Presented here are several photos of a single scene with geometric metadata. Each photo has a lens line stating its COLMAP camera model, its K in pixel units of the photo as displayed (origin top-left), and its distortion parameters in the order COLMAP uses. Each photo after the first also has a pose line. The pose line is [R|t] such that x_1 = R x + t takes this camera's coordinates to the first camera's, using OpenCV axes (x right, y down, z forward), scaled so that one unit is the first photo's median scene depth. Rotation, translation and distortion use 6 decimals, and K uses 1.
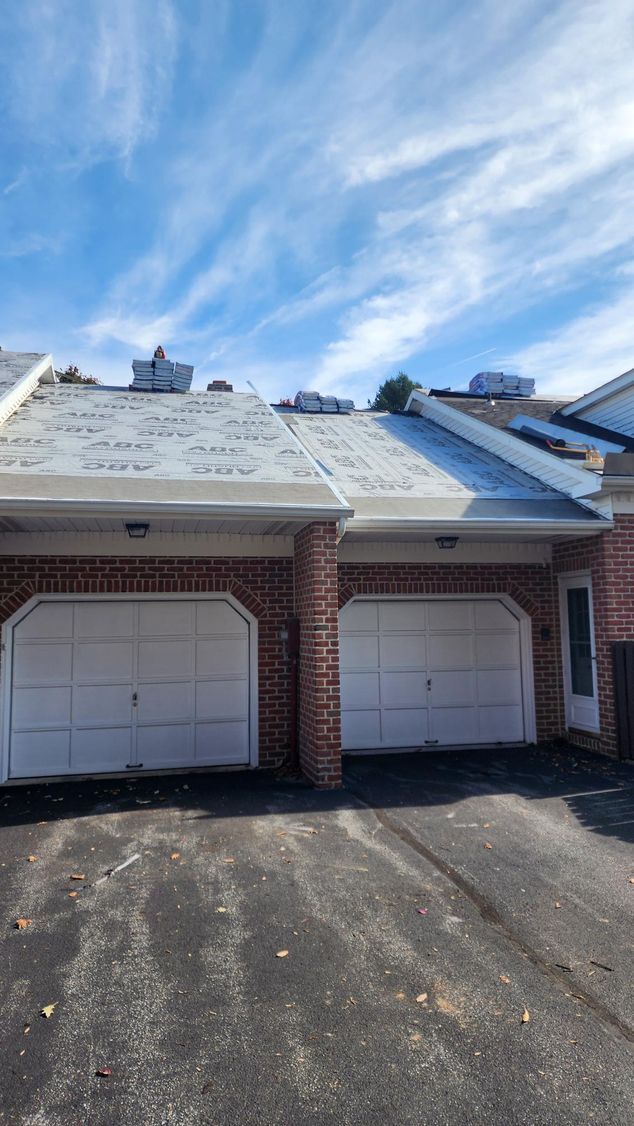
lens RADIAL K [[742.7, 0, 317.0], [0, 742.7, 563.0], [0, 0, 1]] dist [0.168396, -0.157738]
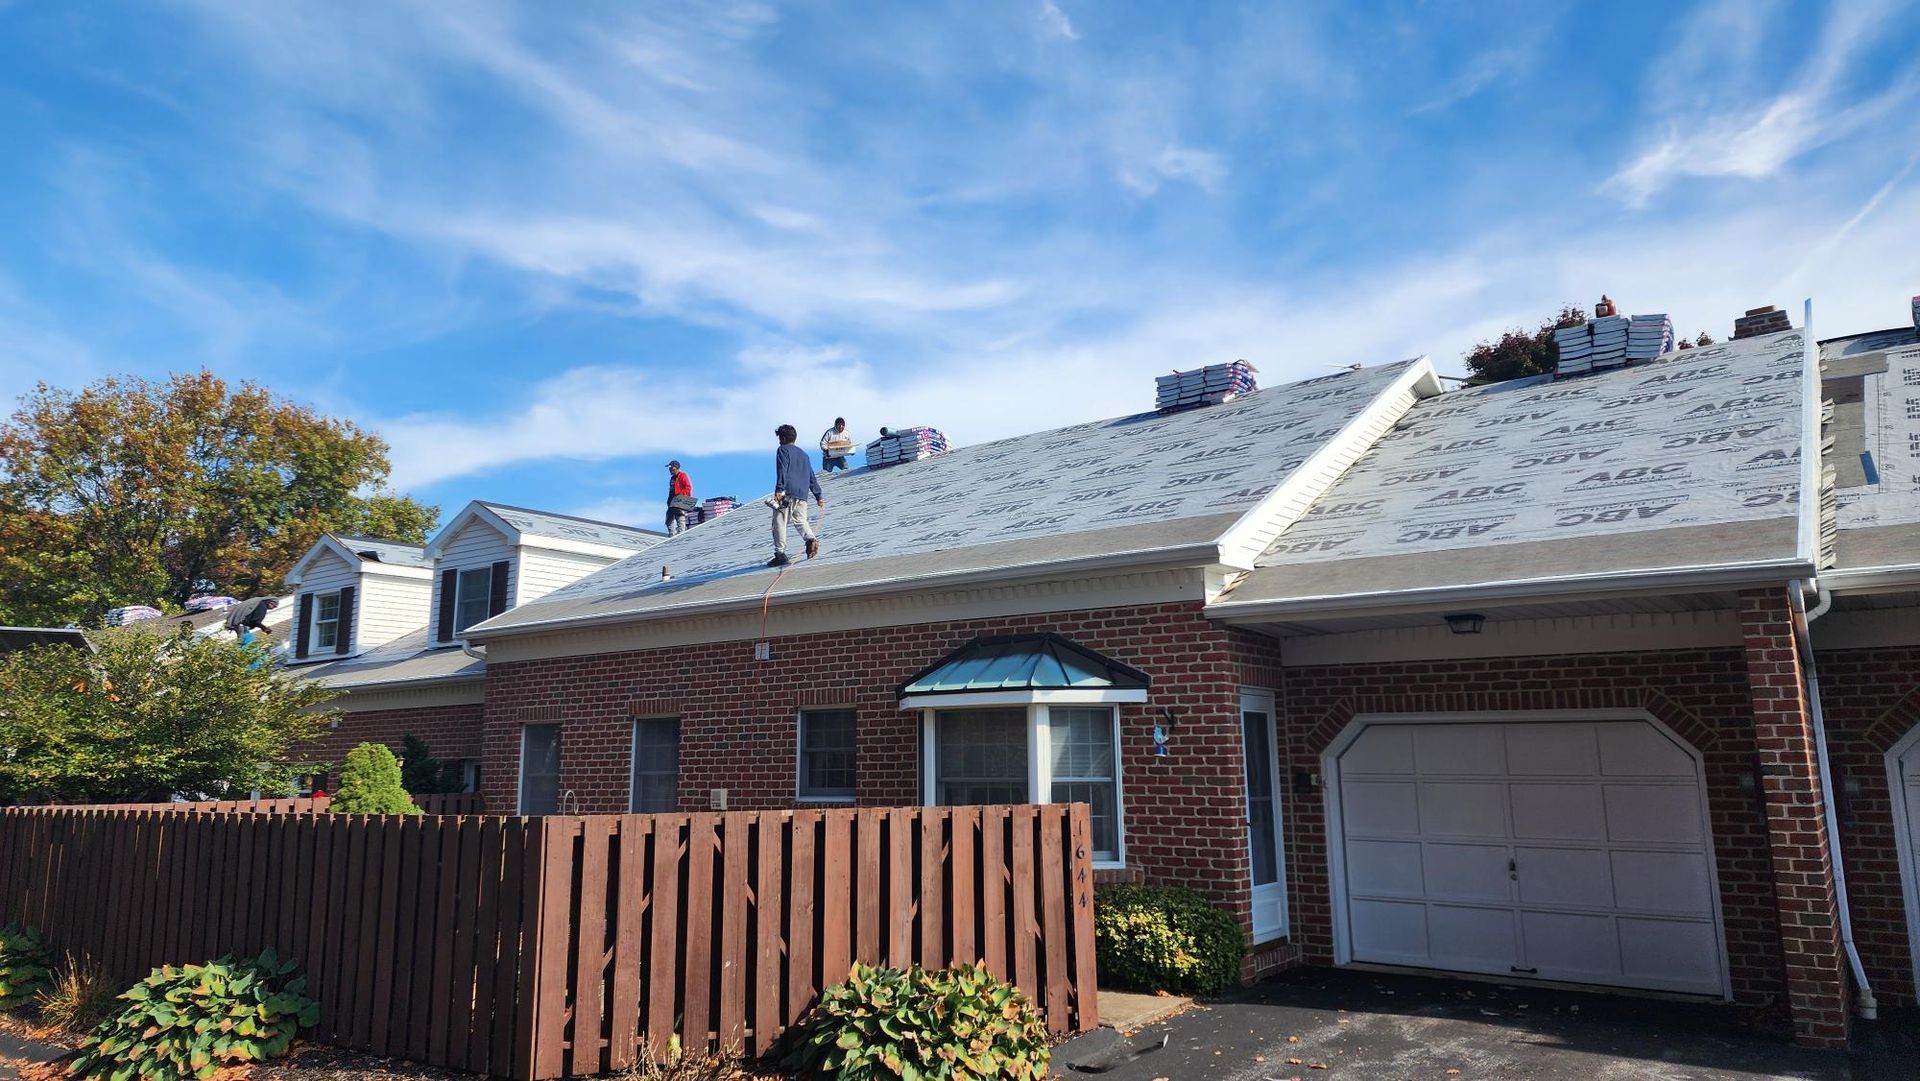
lens RADIAL K [[1266.3, 0, 960.0], [0, 1266.3, 540.5], [0, 0, 1]] dist [0.168396, -0.157738]
pose [[0.669875, -0.120271, -0.732668, 0.324886], [0.067740, 0.992577, -0.101001, -0.028351], [0.739378, 0.018027, 0.673050, -0.165973]]
